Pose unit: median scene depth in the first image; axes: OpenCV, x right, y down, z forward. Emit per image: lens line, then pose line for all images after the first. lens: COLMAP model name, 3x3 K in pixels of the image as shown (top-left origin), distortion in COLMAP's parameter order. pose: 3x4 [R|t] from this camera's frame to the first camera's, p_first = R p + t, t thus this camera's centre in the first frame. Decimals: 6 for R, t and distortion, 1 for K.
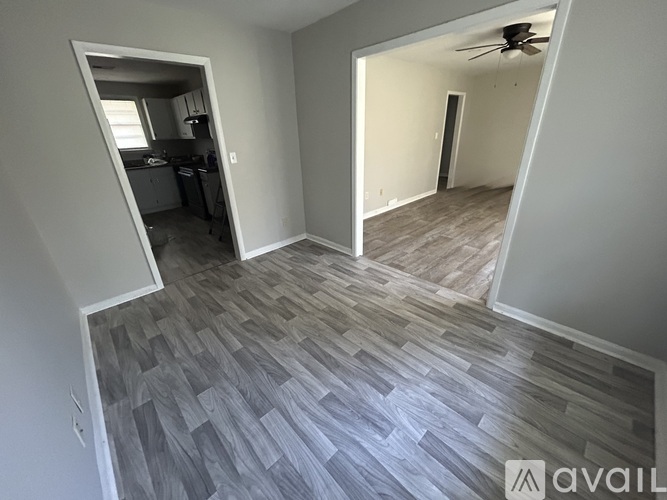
lens RADIAL K [[268.2, 0, 331.0], [0, 268.2, 250.4], [0, 0, 1]] dist [-0.001295, -0.000033]
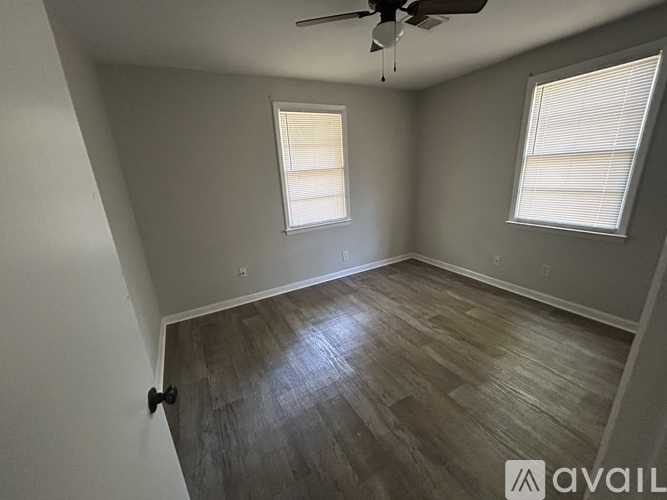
lens RADIAL K [[268.2, 0, 330.8], [0, 268.2, 251.2], [0, 0, 1]] dist [-0.001295, -0.000033]
pose [[0.266102, -0.267450, 0.926099, -0.249596], [0.442656, 0.887354, 0.129070, -0.399802], [-0.856298, 0.375597, 0.354515, 0.868737]]
